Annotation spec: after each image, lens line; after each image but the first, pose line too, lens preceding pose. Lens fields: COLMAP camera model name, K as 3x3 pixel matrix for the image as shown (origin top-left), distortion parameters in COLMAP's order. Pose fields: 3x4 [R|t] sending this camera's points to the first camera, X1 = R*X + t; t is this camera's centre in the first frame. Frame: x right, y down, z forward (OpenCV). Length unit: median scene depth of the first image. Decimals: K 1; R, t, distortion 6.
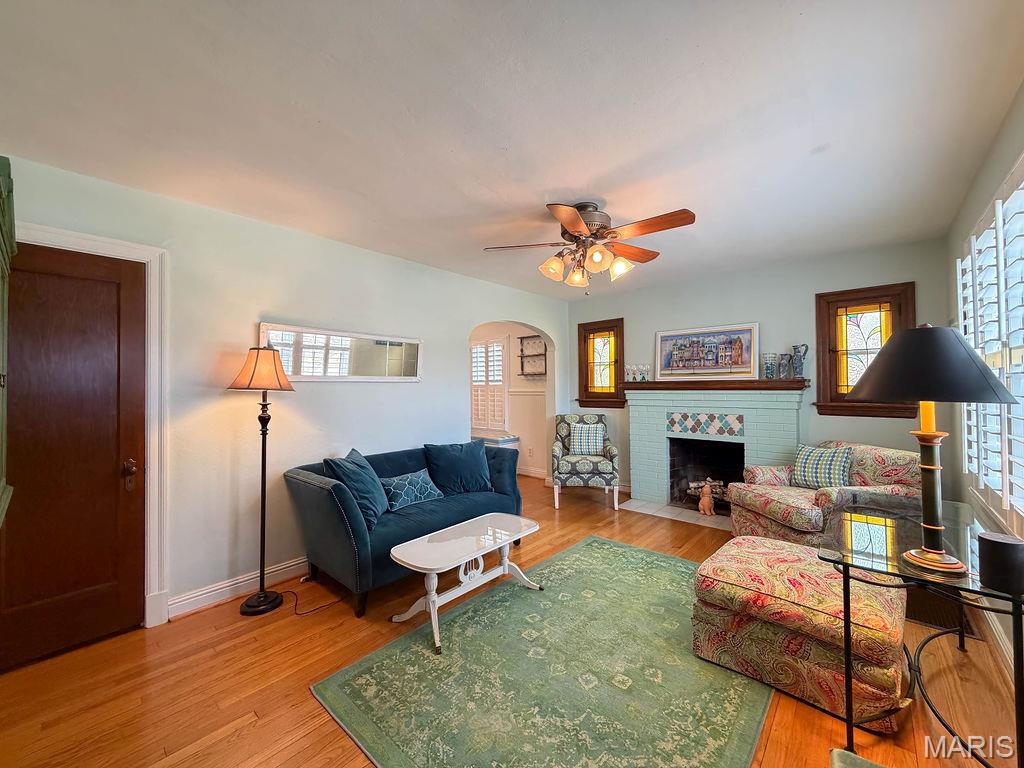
lens RADIAL K [[412.0, 0, 509.8], [0, 412.0, 382.6], [0, 0, 1]] dist [0.002420, 0.000217]
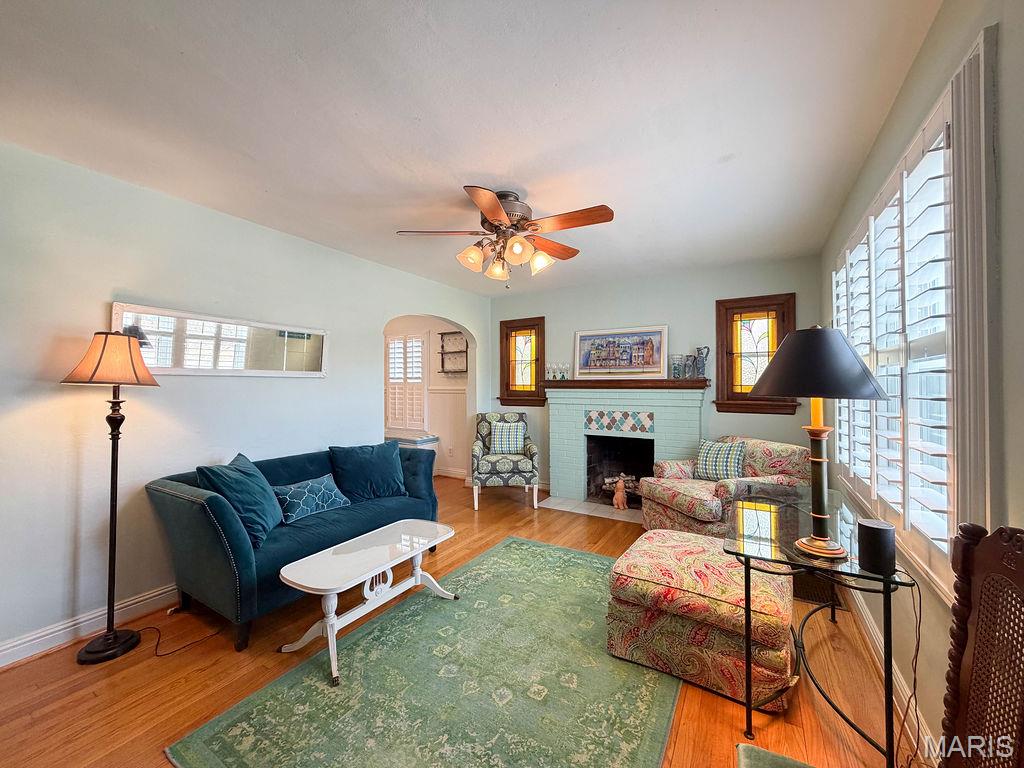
lens RADIAL K [[412.0, 0, 510.9], [0, 412.0, 381.6], [0, 0, 1]] dist [0.002420, 0.000217]
pose [[0.982633, 0.009288, 0.185324, 0.018135], [-0.009388, 0.999956, -0.000339, 0.005043], [-0.185319, -0.001407, 0.982677, 0.048130]]
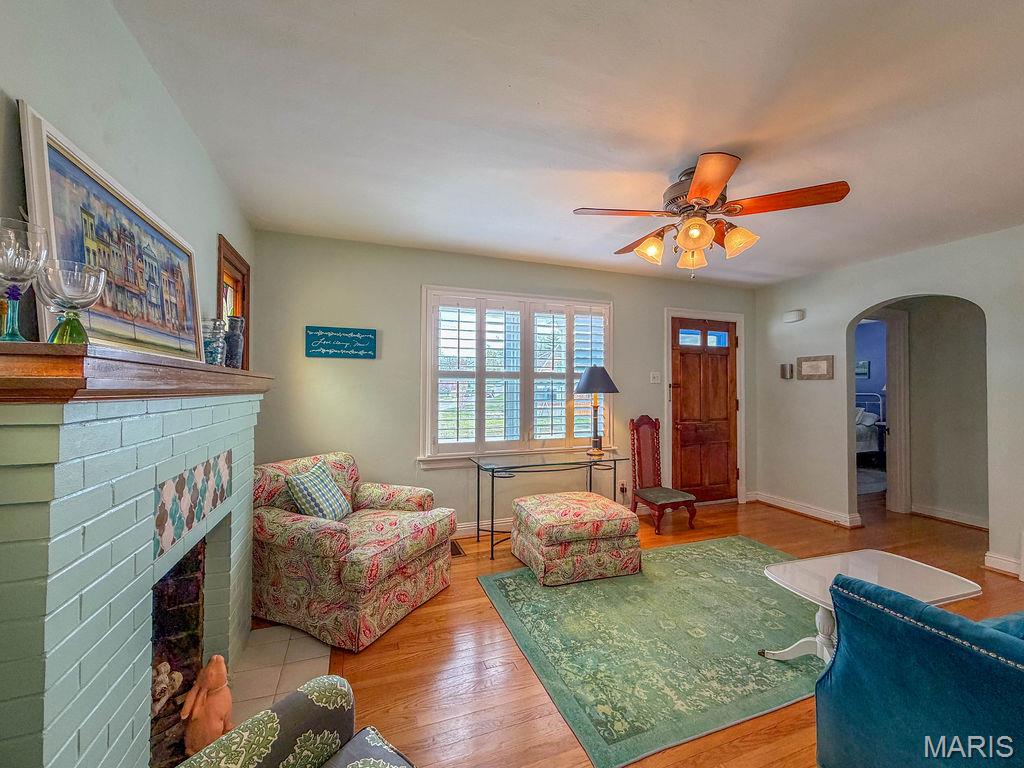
lens RADIAL K [[412.0, 0, 518.4], [0, 412.0, 382.7], [0, 0, 1]] dist [0.002420, 0.000217]
pose [[-0.886174, 0.013493, 0.463156, 0.106512], [0.000793, 0.999619, -0.027604, 0.025610], [-0.463351, -0.024095, -0.885847, 1.747777]]
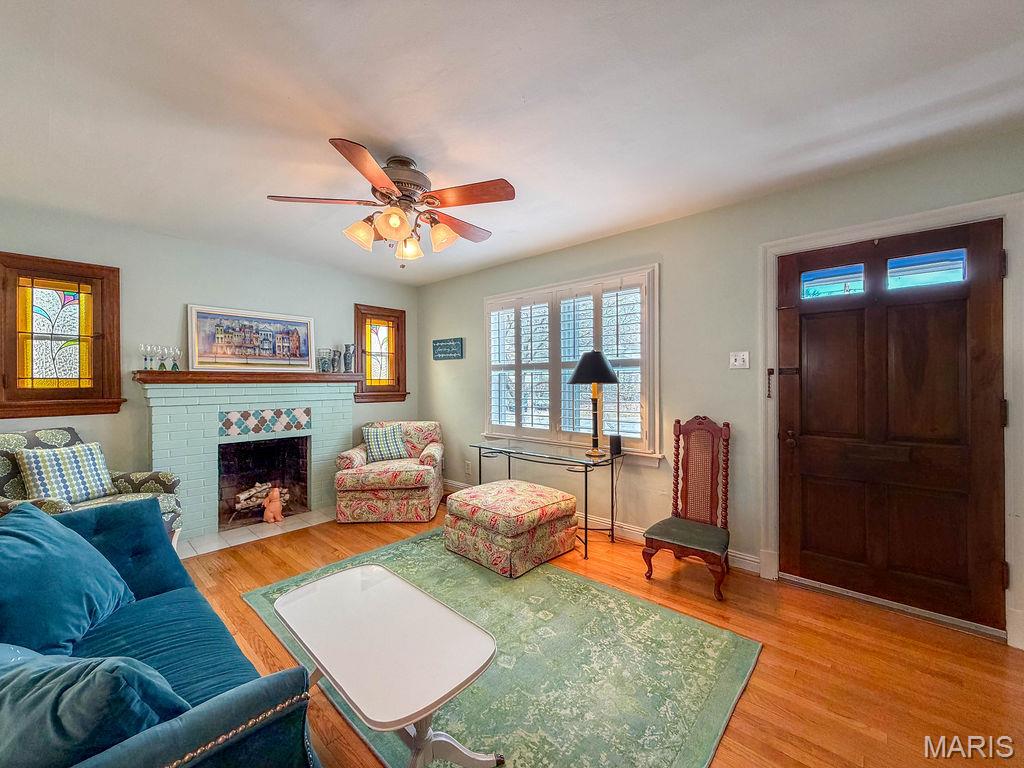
lens RADIAL K [[412.0, 0, 512.1], [0, 412.0, 382.3], [0, 0, 1]] dist [0.002420, 0.000217]
pose [[-0.000036, 0.006066, 0.999982, -0.611067], [-0.007155, 0.999956, -0.006067, 0.027038], [-0.999974, -0.007155, 0.000007, 0.706881]]
